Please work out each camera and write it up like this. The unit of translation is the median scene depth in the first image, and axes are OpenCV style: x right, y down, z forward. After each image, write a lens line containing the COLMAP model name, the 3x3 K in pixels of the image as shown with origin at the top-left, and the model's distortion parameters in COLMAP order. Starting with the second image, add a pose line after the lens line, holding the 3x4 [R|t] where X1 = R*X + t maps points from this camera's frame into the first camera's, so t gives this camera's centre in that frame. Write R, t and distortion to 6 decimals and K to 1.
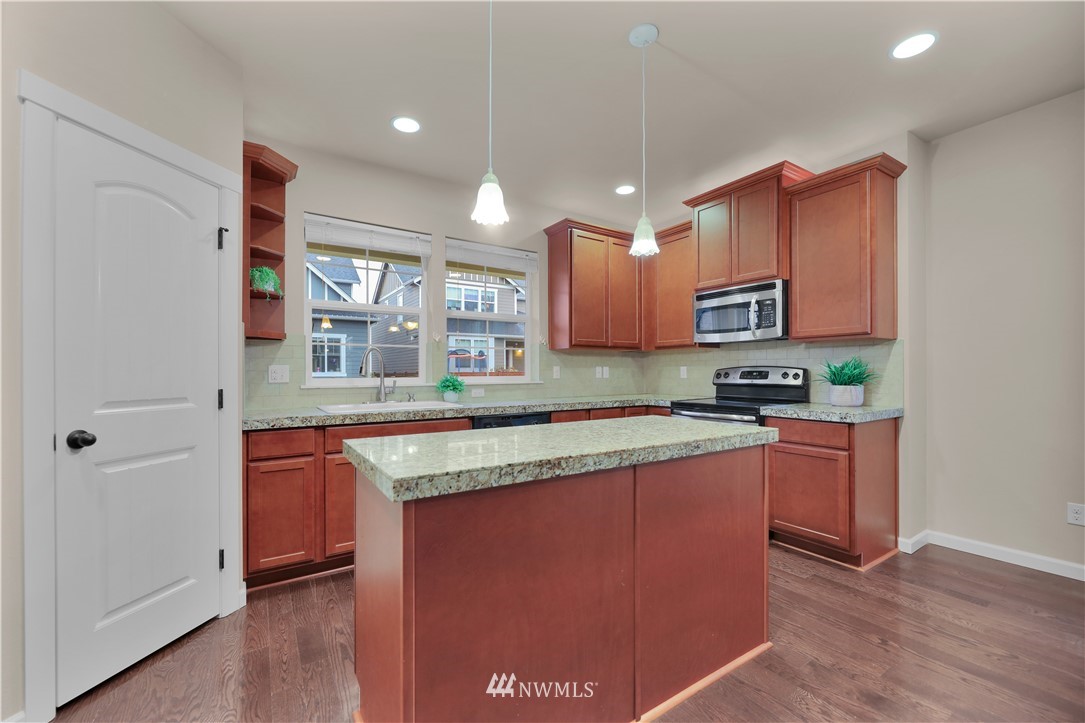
lens RADIAL K [[439.5, 0, 542.0], [0, 439.5, 370.1], [0, 0, 1]] dist [0.001057, -0.000037]
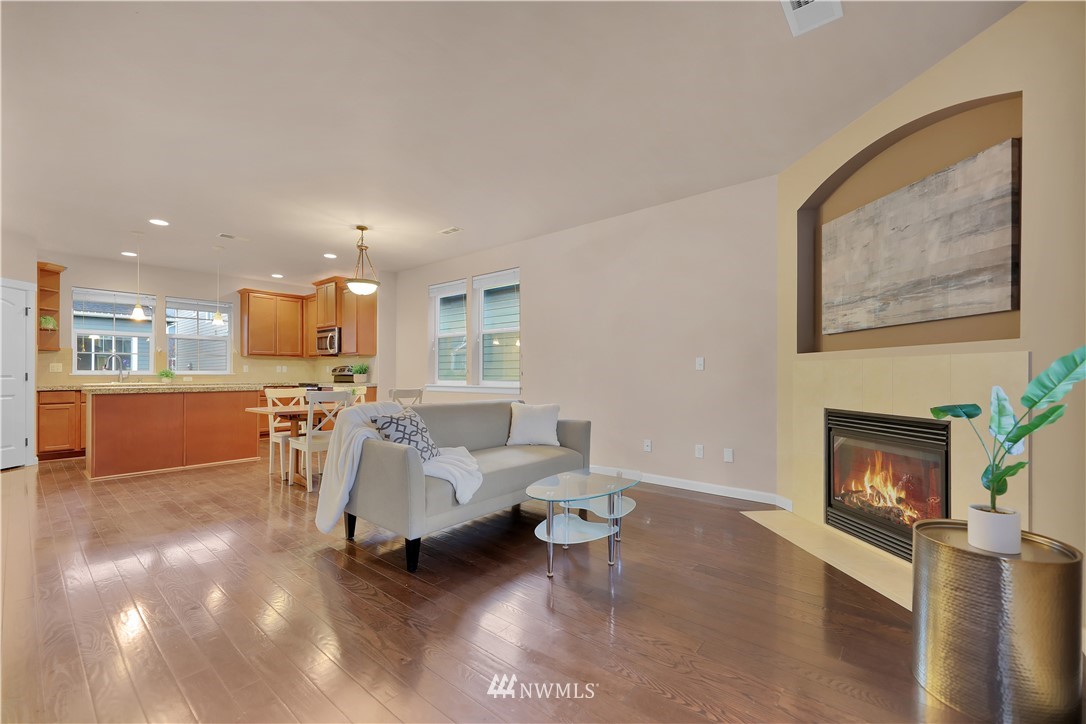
lens RADIAL K [[448.9, 0, 539.9], [0, 448.9, 371.0], [0, 0, 1]] dist [-0.002940, -0.000744]
pose [[0.959096, 0.005011, 0.283037, 0.954100], [-0.004300, 0.999986, -0.003133, 0.020678], [-0.283049, 0.001788, 0.959104, -1.598798]]
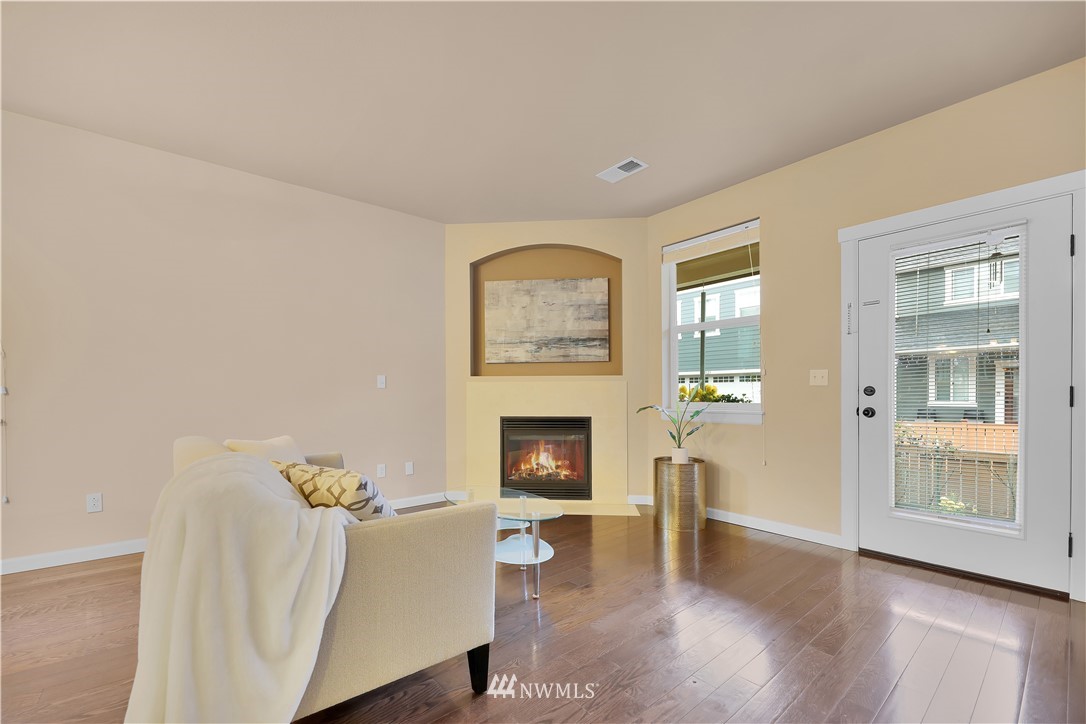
lens RADIAL K [[440.9, 0, 544.6], [0, 440.9, 398.3], [0, 0, 1]] dist [0.000715, -0.000015]
pose [[-0.100284, -0.008073, 0.994926, 0.435817], [-0.001915, 0.999967, 0.007921, 0.030676], [-0.994957, -0.001111, -0.100296, -0.763605]]
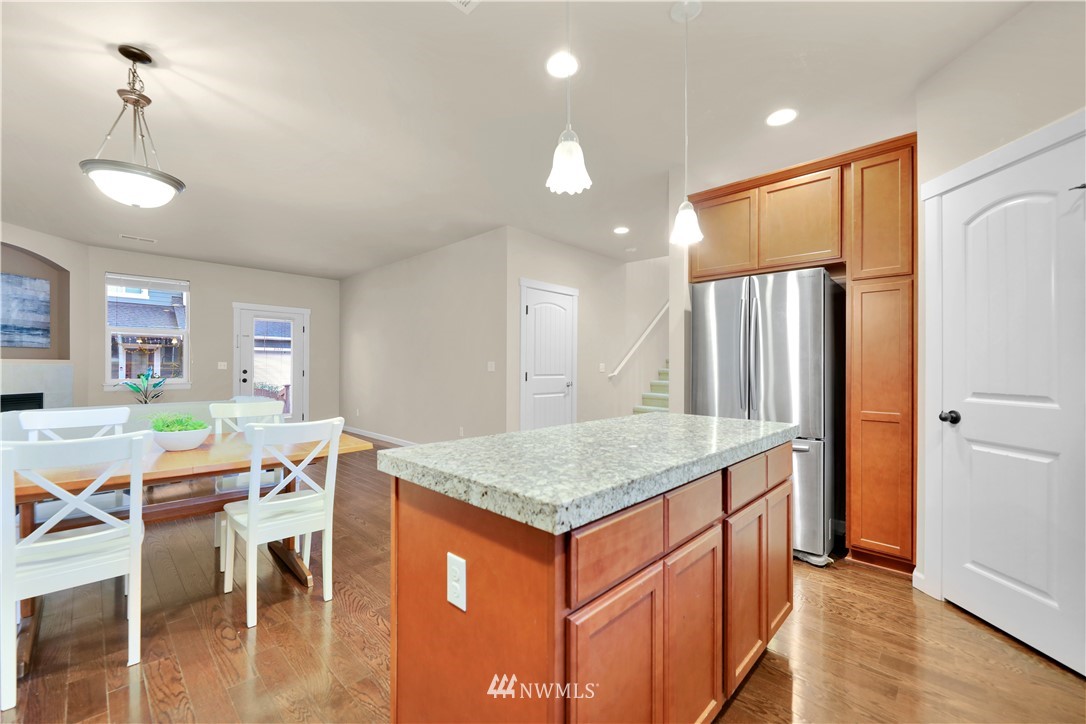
lens RADIAL K [[442.1, 0, 543.0], [0, 442.1, 362.0], [0, 0, 1]] dist [-0.000663, -0.000129]
pose [[-0.976560, -0.003313, -0.215219, 0.271818], [-0.000223, 0.999897, -0.014378, 0.002435], [0.215245, -0.013993, -0.976460, 1.116398]]
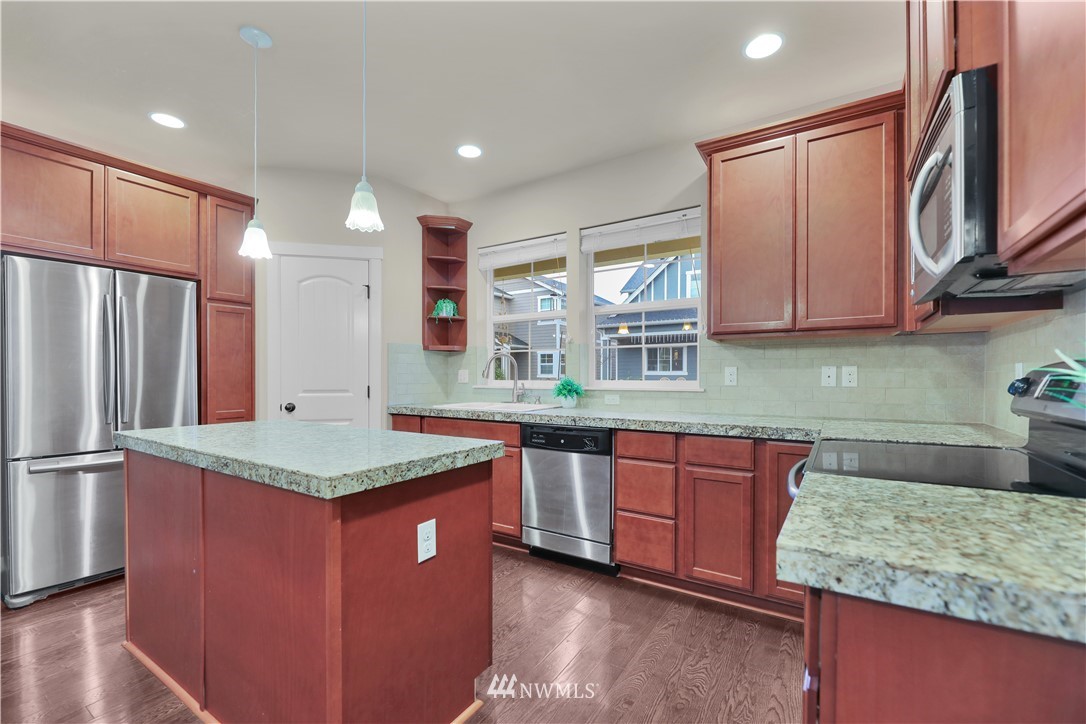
lens RADIAL K [[458.0, 0, 547.5], [0, 458.0, 377.8], [0, 0, 1]] dist [0.000739, -0.000017]
pose [[0.414287, 0.008312, -0.910108, 0.767263], [0.002987, 0.999940, 0.010492, -0.000691], [0.910141, -0.007065, 0.414237, 0.649941]]
